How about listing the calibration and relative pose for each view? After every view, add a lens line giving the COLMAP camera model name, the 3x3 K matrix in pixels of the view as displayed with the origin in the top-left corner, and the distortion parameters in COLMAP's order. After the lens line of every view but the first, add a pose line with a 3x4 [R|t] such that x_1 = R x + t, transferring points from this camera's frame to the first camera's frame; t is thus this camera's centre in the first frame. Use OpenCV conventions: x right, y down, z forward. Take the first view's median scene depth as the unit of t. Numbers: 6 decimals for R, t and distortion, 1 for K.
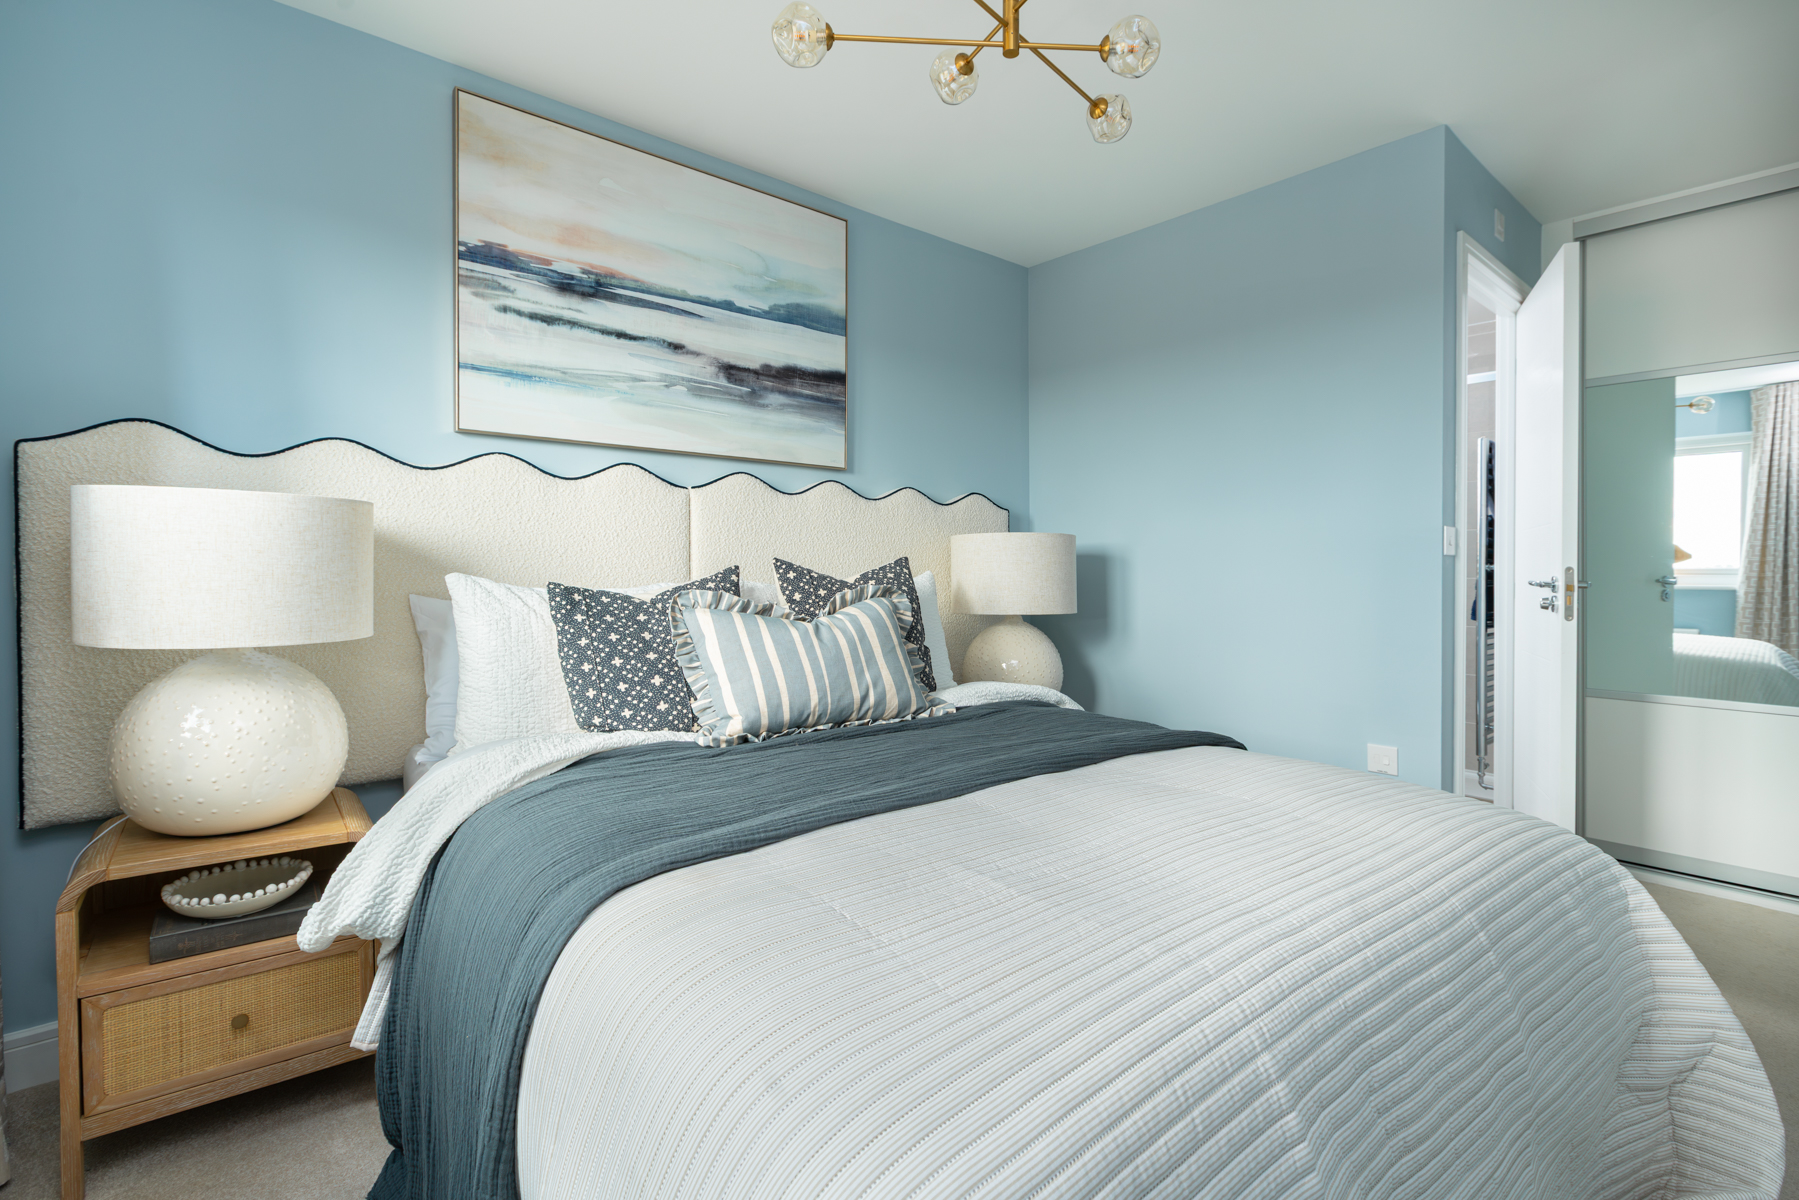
lens RADIAL K [[816.8, 0, 902.5], [0, 816.8, 582.1], [0, 0, 1]] dist [-0.001152, 0.001322]
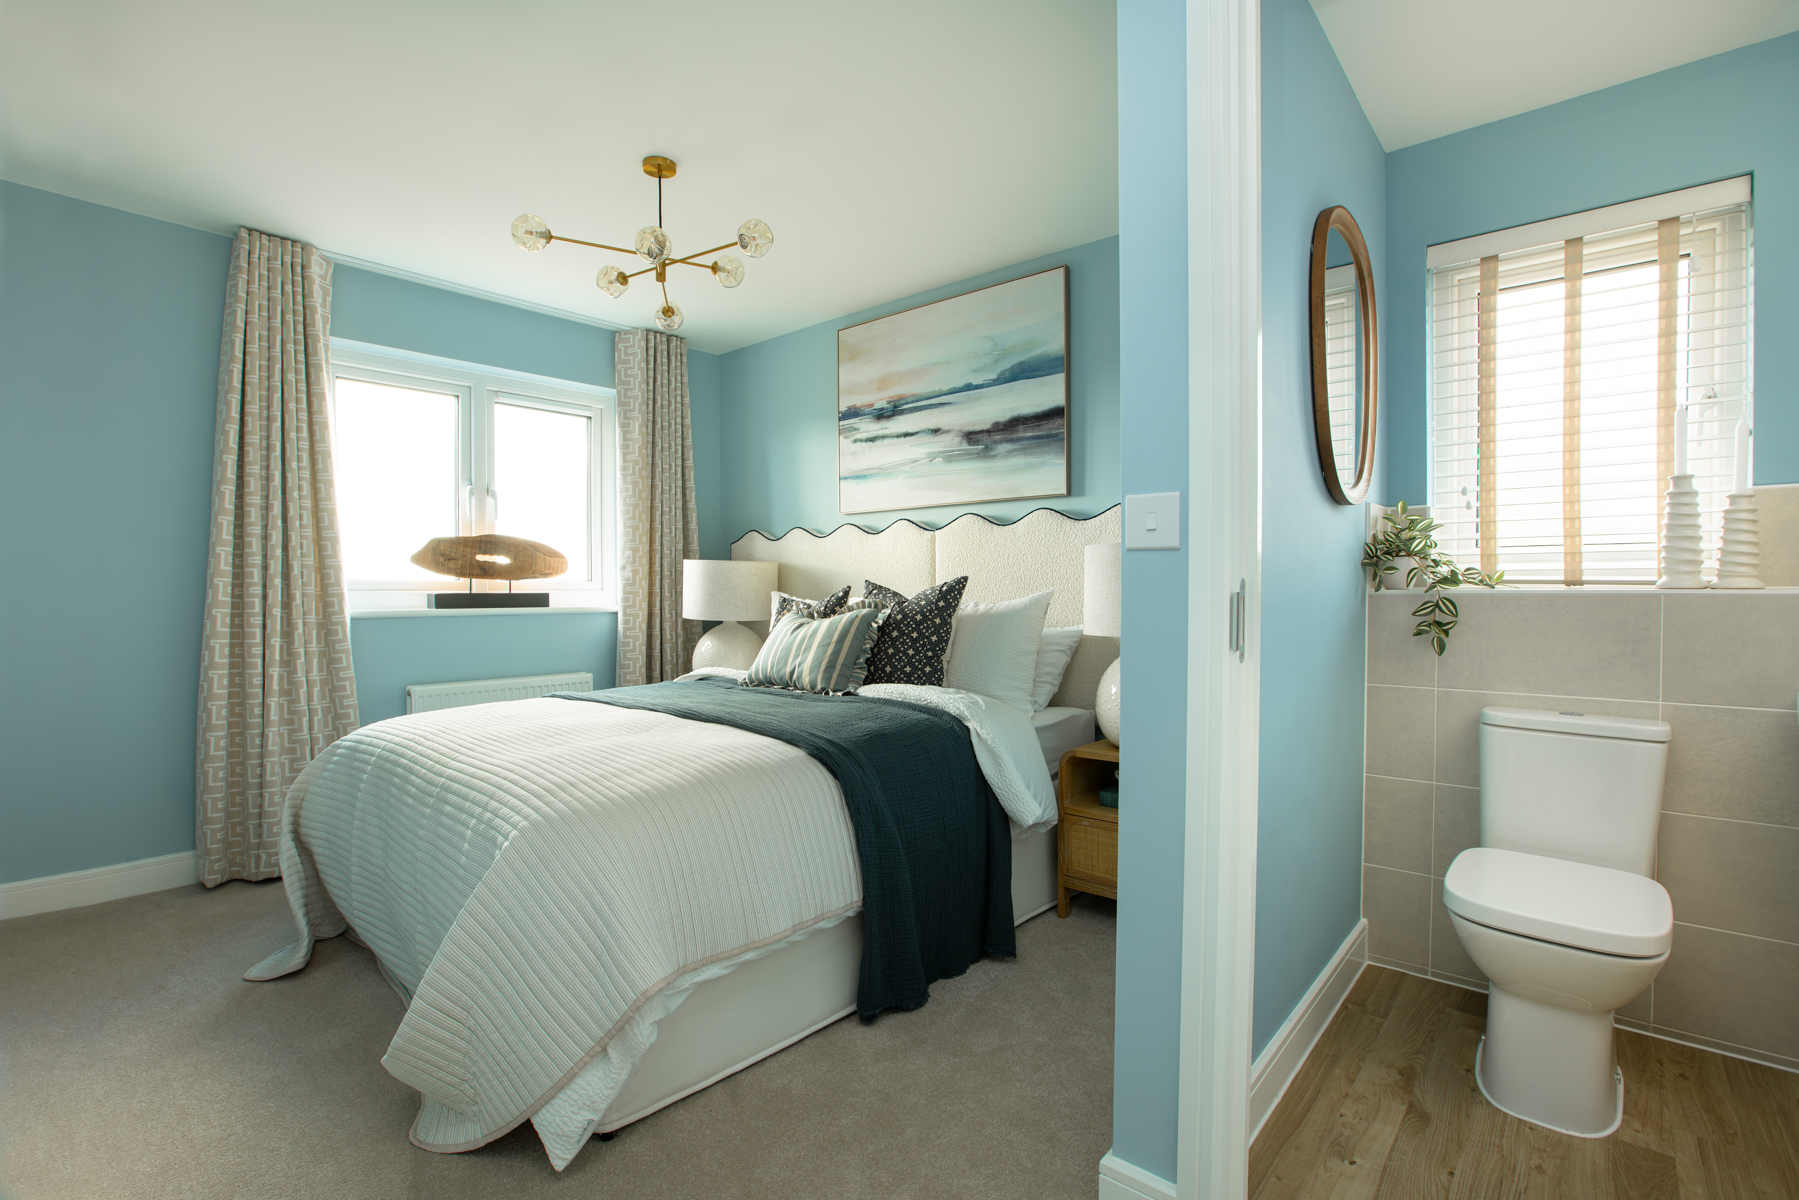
lens RADIAL K [[817.4, 0, 908.6], [0, 817.4, 598.0], [0, 0, 1]] dist [-0.014002, 0.000146]
pose [[0.163427, 0.008267, -0.986521, 1.062641], [-0.017867, 0.999826, 0.005419, -0.005772], [0.986394, 0.016741, 0.163546, 0.693773]]
